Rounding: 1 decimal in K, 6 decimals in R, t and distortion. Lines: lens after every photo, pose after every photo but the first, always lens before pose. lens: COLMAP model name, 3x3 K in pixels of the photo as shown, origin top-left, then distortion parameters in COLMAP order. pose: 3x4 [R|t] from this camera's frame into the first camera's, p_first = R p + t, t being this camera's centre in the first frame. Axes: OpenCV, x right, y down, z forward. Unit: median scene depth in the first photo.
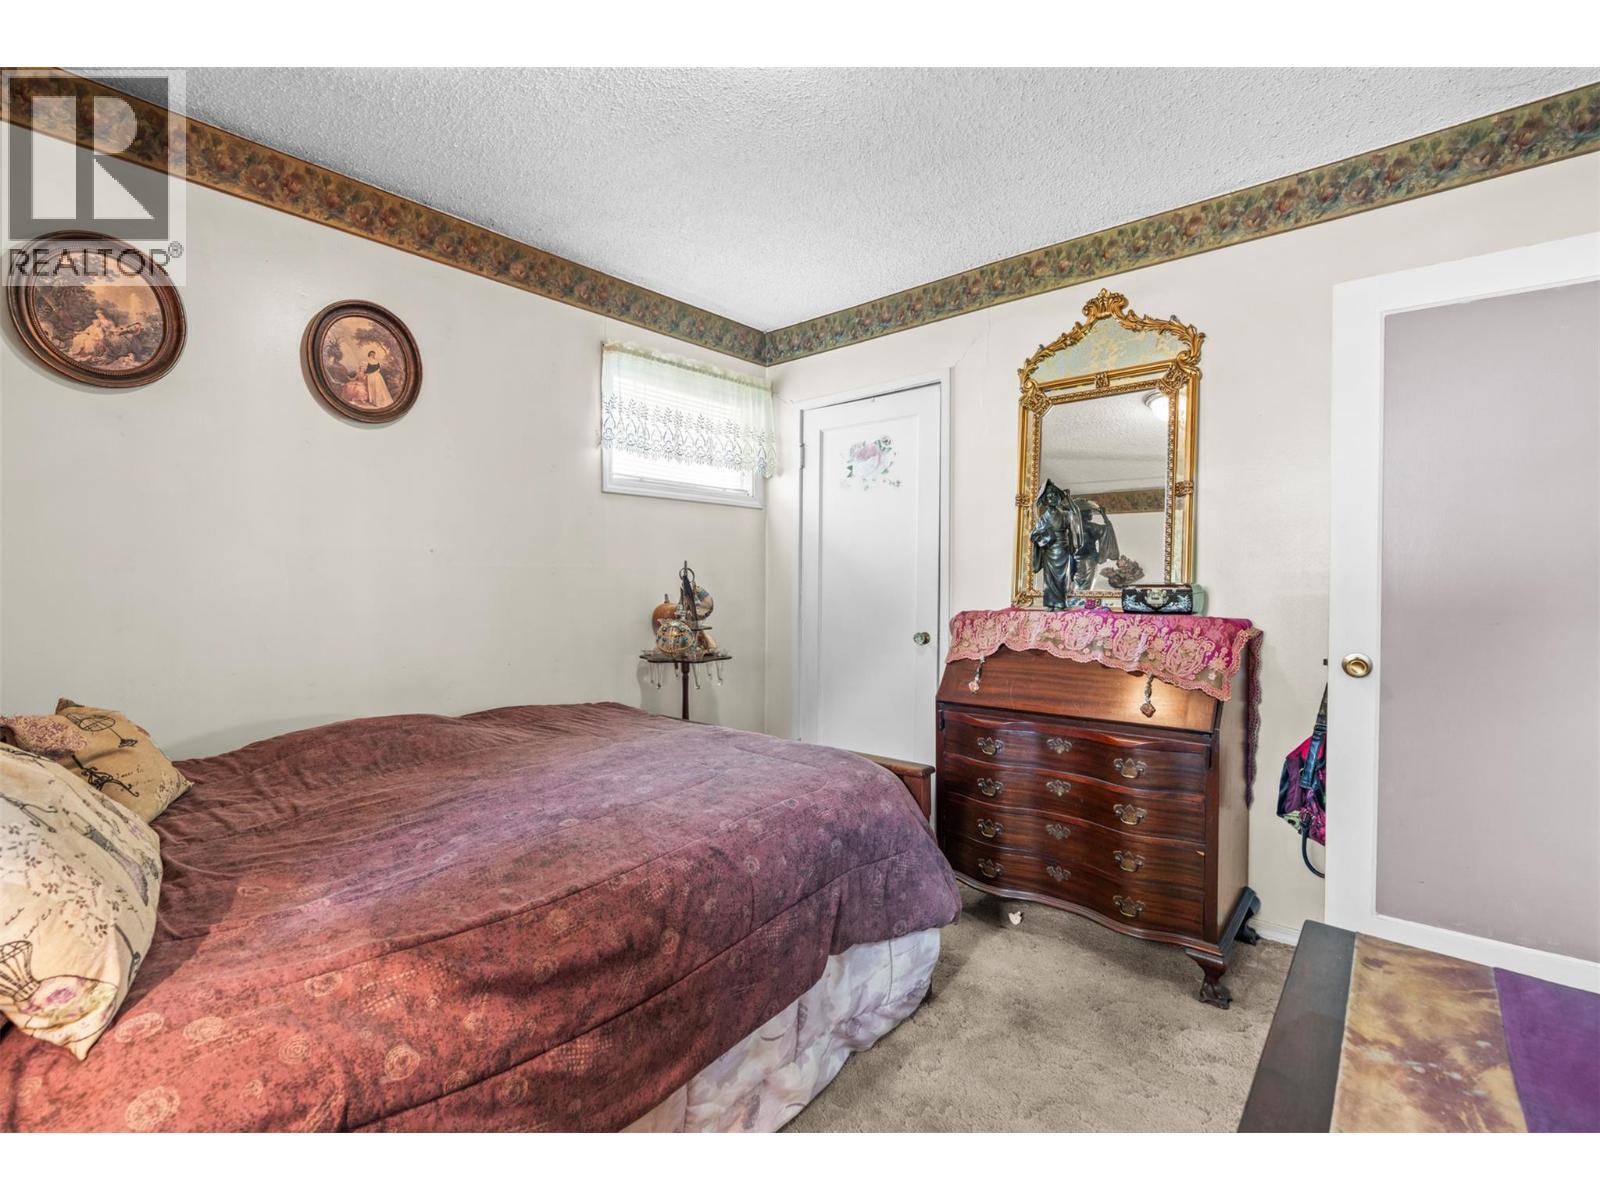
lens RADIAL K [[729.1, 0, 803.7], [0, 729.1, 592.6], [0, 0, 1]] dist [-0.003214, 0.000633]
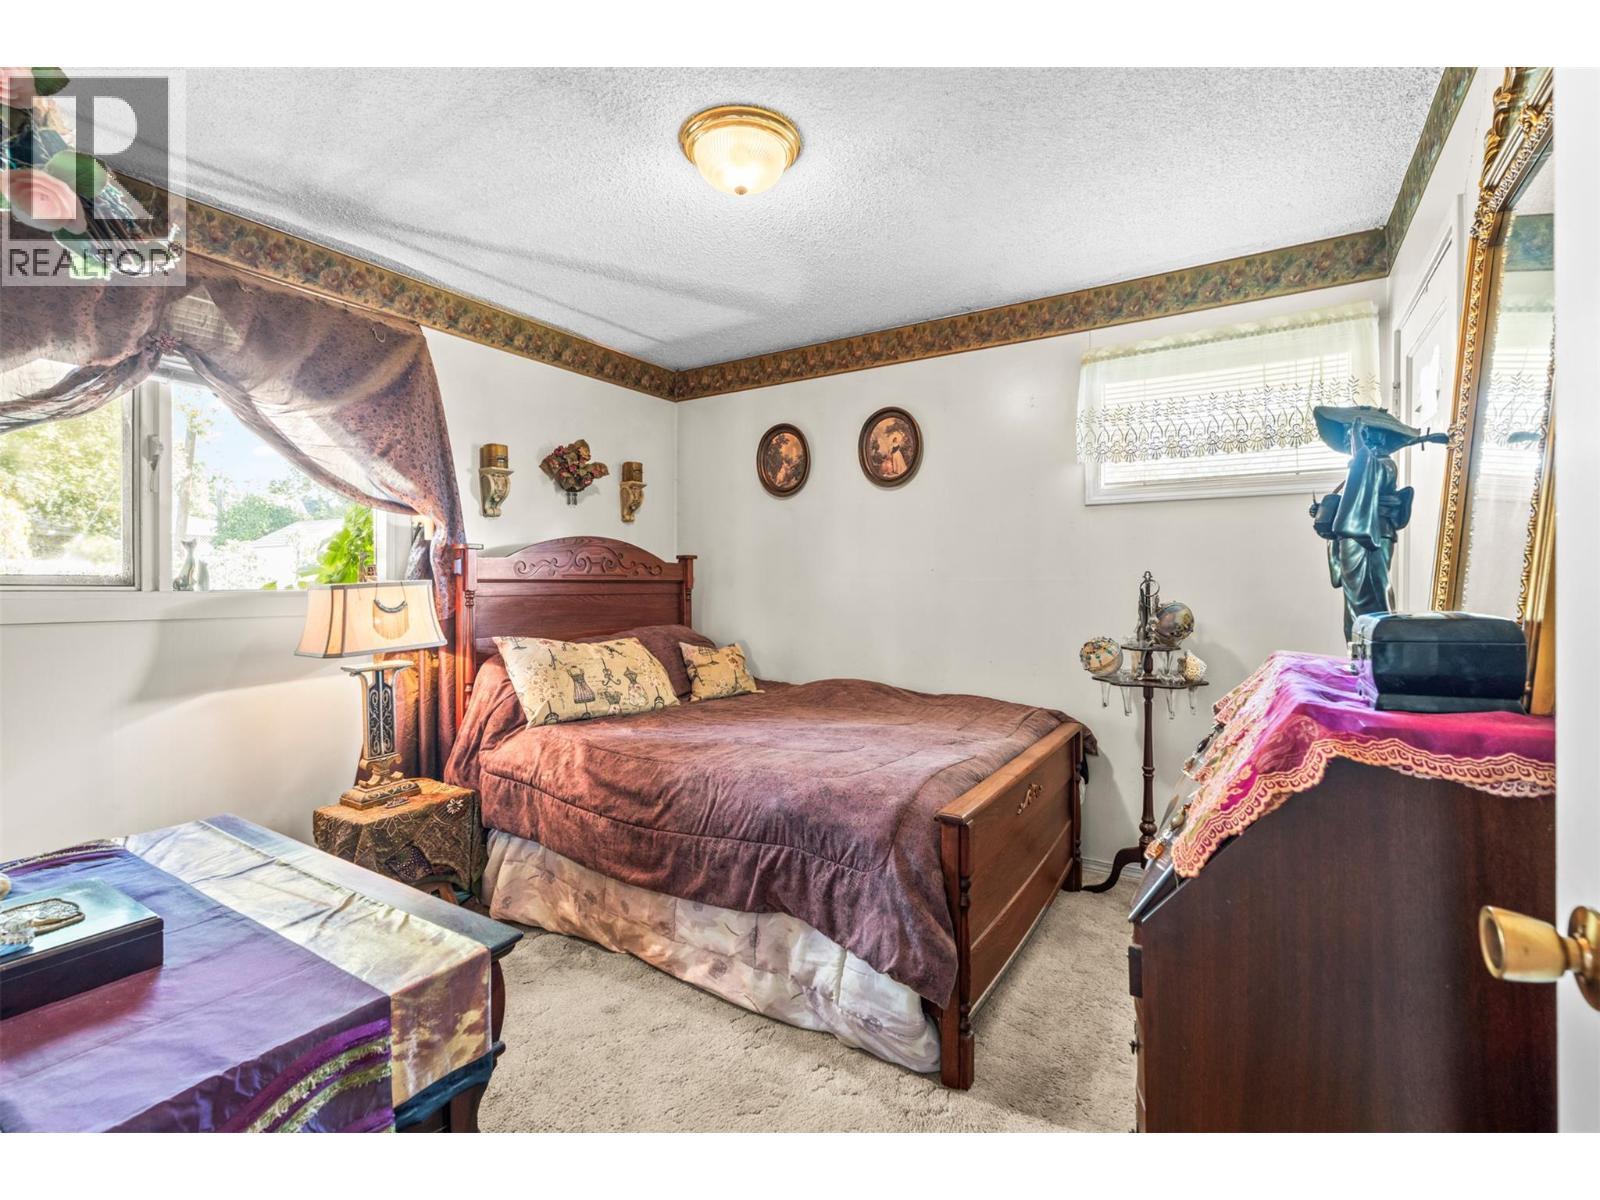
lens RADIAL K [[729.1, 0, 804.5], [0, 729.1, 590.7], [0, 0, 1]] dist [-0.003214, 0.000633]
pose [[0.138491, 0.011479, -0.990297, 0.878903], [-0.017460, 0.999806, 0.009147, -0.027953], [0.990210, 0.016024, 0.138665, 0.617287]]
